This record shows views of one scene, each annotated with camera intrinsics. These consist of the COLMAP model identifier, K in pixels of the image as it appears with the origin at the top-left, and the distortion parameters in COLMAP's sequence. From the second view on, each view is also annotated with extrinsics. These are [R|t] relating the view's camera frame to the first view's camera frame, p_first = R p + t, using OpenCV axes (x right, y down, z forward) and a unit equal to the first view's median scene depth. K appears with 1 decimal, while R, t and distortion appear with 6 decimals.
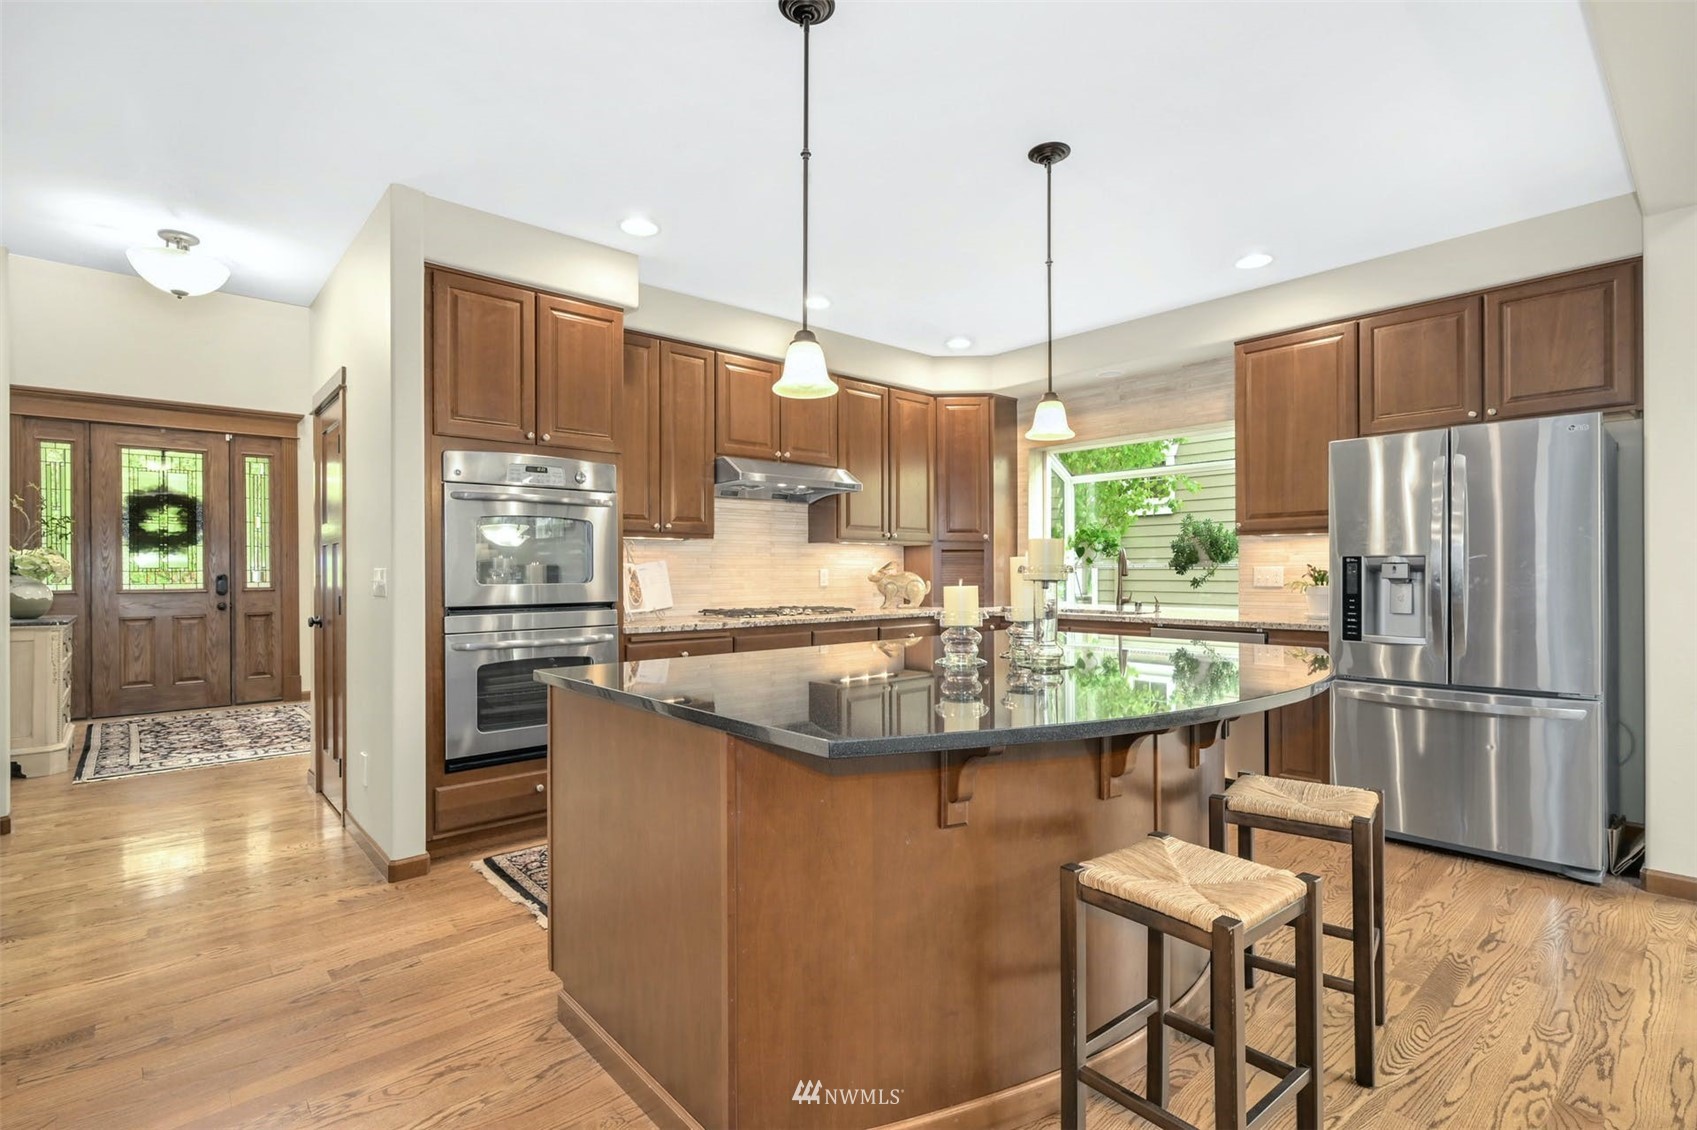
lens RADIAL K [[767.3, 0, 828.8], [0, 767.3, 569.2], [0, 0, 1]] dist [0.000091, 0.000358]
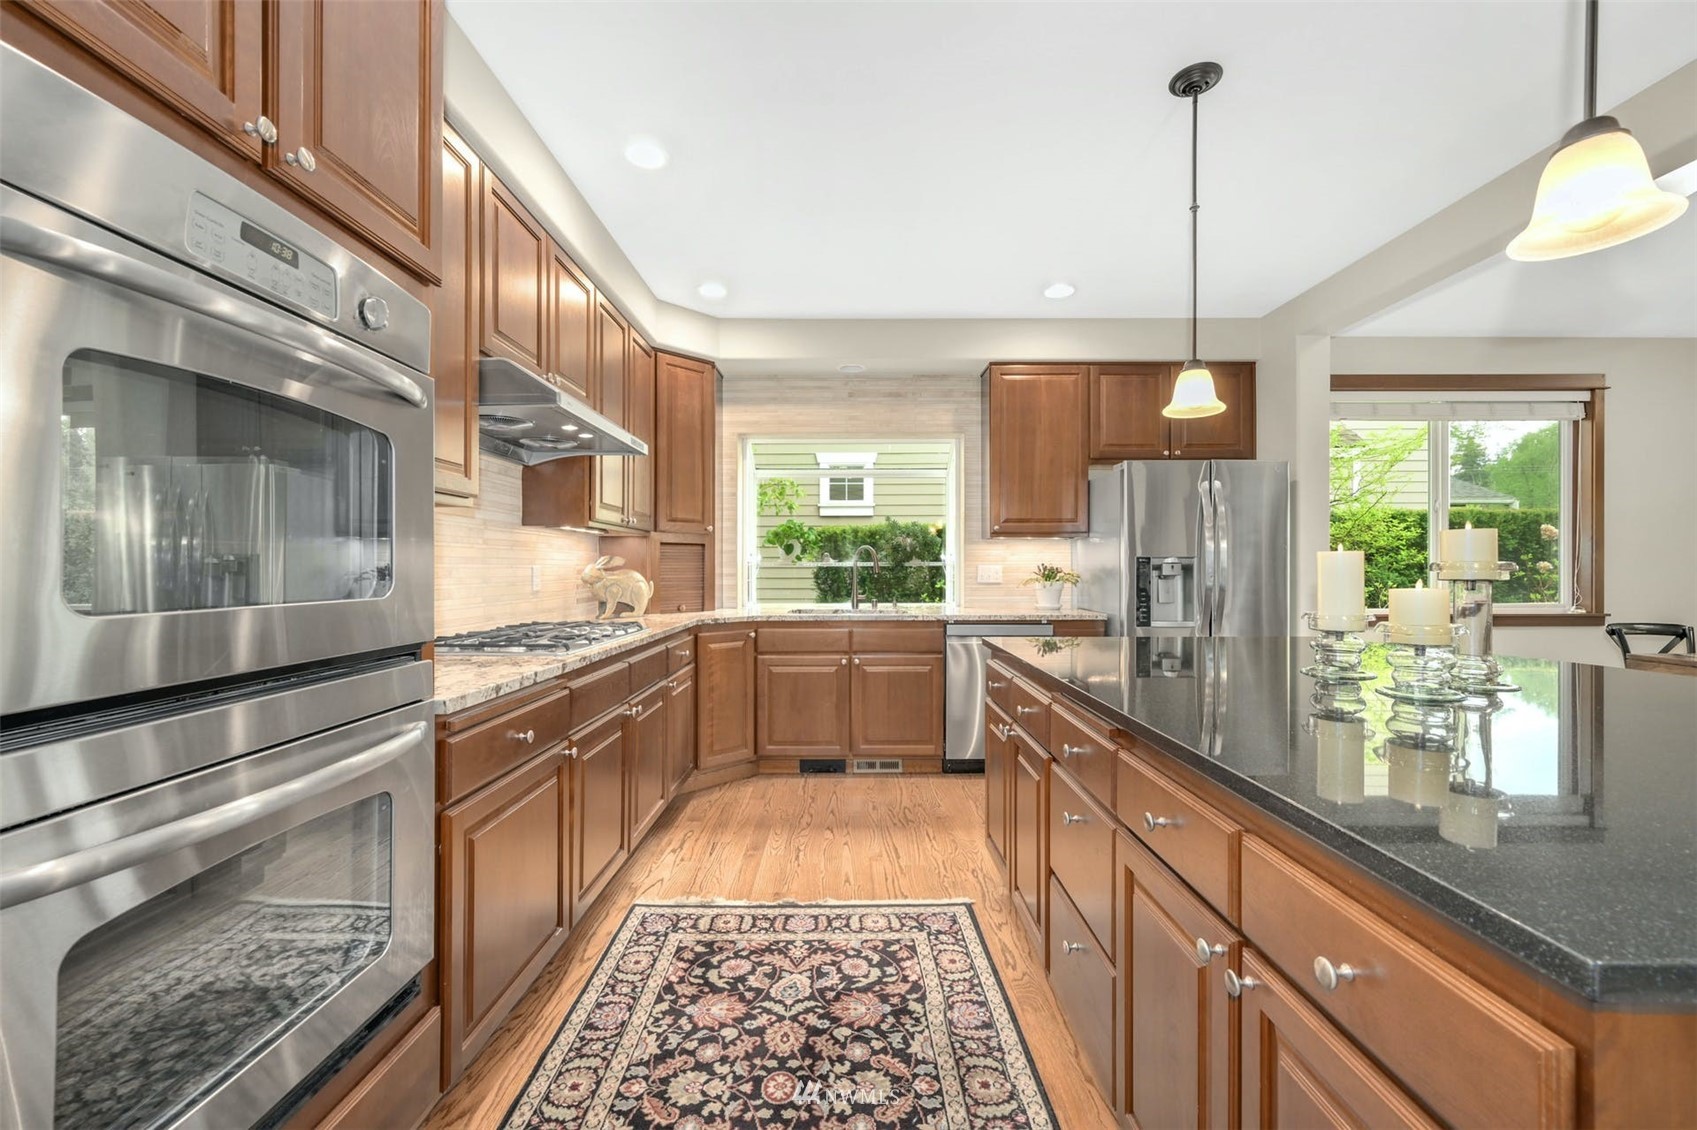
lens RADIAL K [[688.0, 0, 846.1], [0, 688.0, 570.7], [0, 0, 1]] dist [0.000895, 0.000077]
pose [[0.659903, 0.001099, 0.751350, -0.284908], [-0.002576, 0.999996, 0.000800, 0.003116], [-0.751346, -0.002464, 0.659904, 0.409215]]
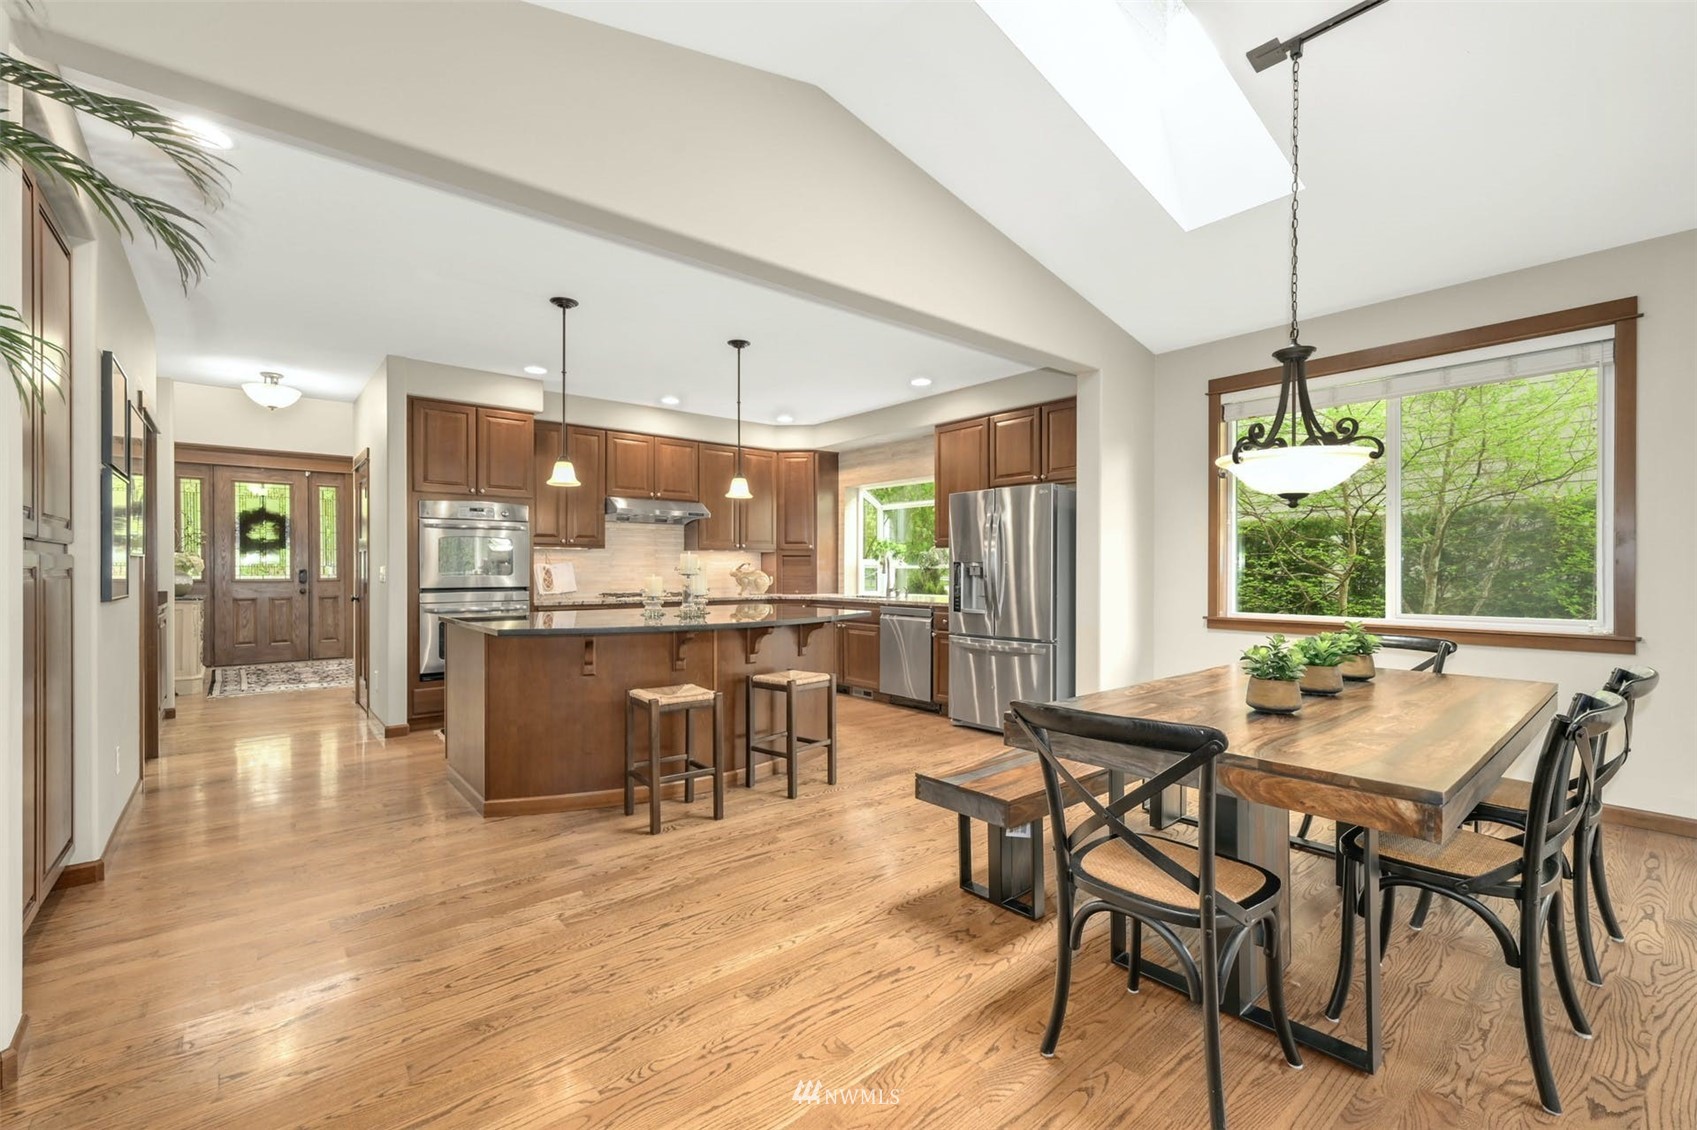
lens RADIAL K [[688.0, 0, 846.1], [0, 688.0, 570.7], [0, 0, 1]] dist [0.000895, 0.000077]
pose [[0.999924, 0.005601, -0.010947, 0.309201], [-0.005544, 0.999971, 0.005209, -0.003222], [0.010976, -0.005148, 0.999927, -0.357563]]
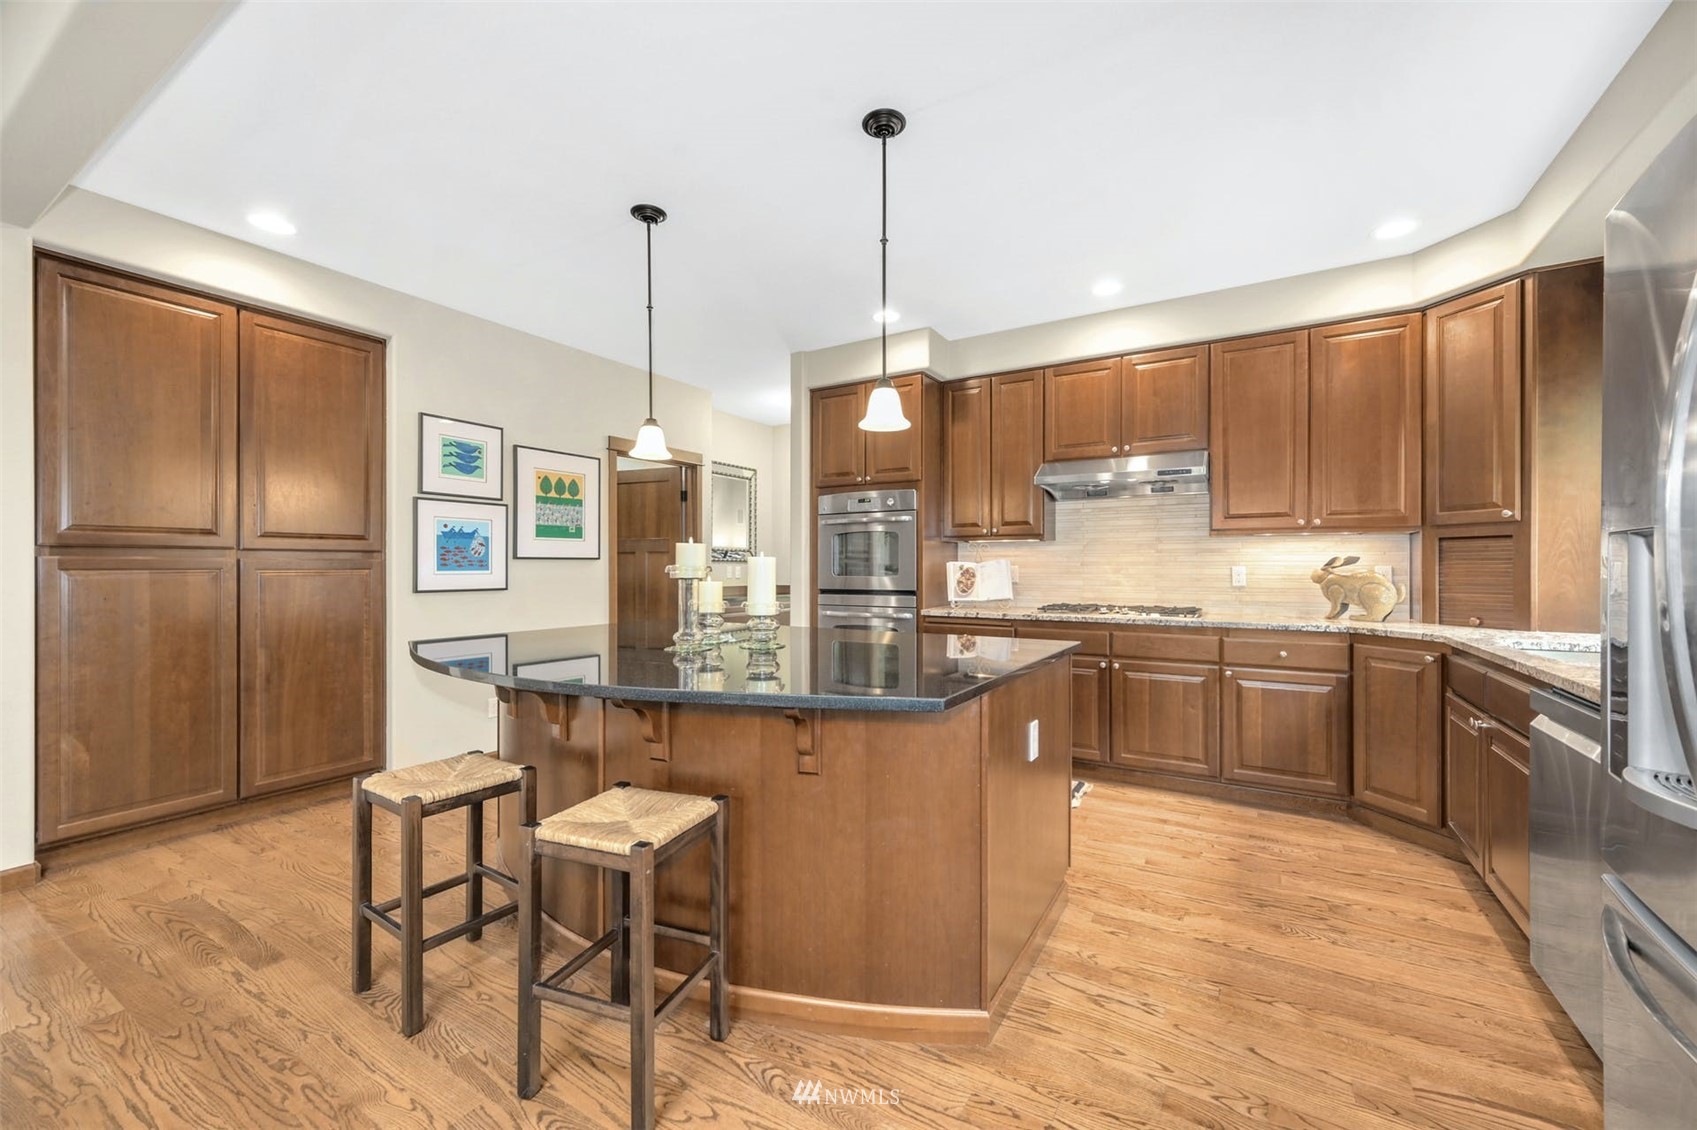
lens RADIAL K [[683.4, 0, 885.0], [0, 683.4, 567.3], [0, 0, 1]] dist [-0.001389, -0.000224]
pose [[0.346404, 0.002124, -0.938083, 0.581268], [-0.001139, 0.999998, 0.001843, -0.000262], [0.938085, 0.000430, 0.346406, 0.374853]]
